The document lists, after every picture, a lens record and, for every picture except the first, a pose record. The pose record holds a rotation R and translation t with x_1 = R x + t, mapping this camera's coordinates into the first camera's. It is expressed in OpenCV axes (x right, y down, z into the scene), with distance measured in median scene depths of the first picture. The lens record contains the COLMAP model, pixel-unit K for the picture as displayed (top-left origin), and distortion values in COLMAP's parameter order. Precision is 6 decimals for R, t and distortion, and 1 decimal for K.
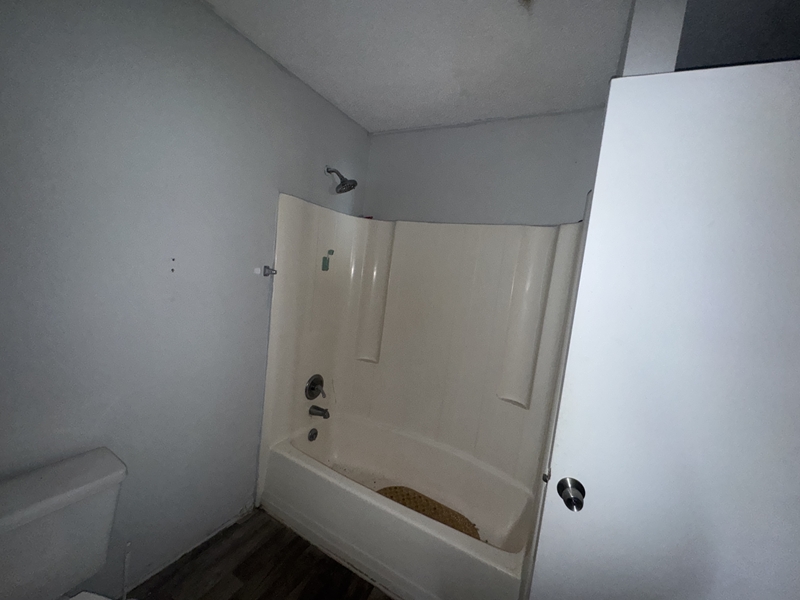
lens RADIAL K [[320.7, 0, 397.0], [0, 320.7, 301.1], [0, 0, 1]] dist [-0.003589, -0.000098]
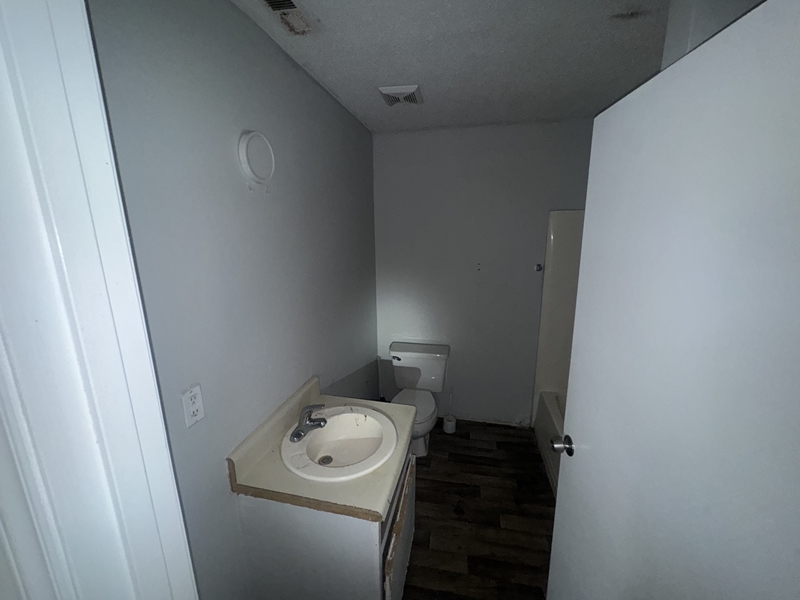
lens RADIAL K [[320.7, 0, 400.4], [0, 320.7, 299.6], [0, 0, 1]] dist [-0.003589, -0.000098]
pose [[0.281306, 0.086927, -0.955673, 0.890870], [-0.045152, 0.995985, 0.077304, -0.036114], [0.958555, 0.021405, 0.284101, -0.016435]]
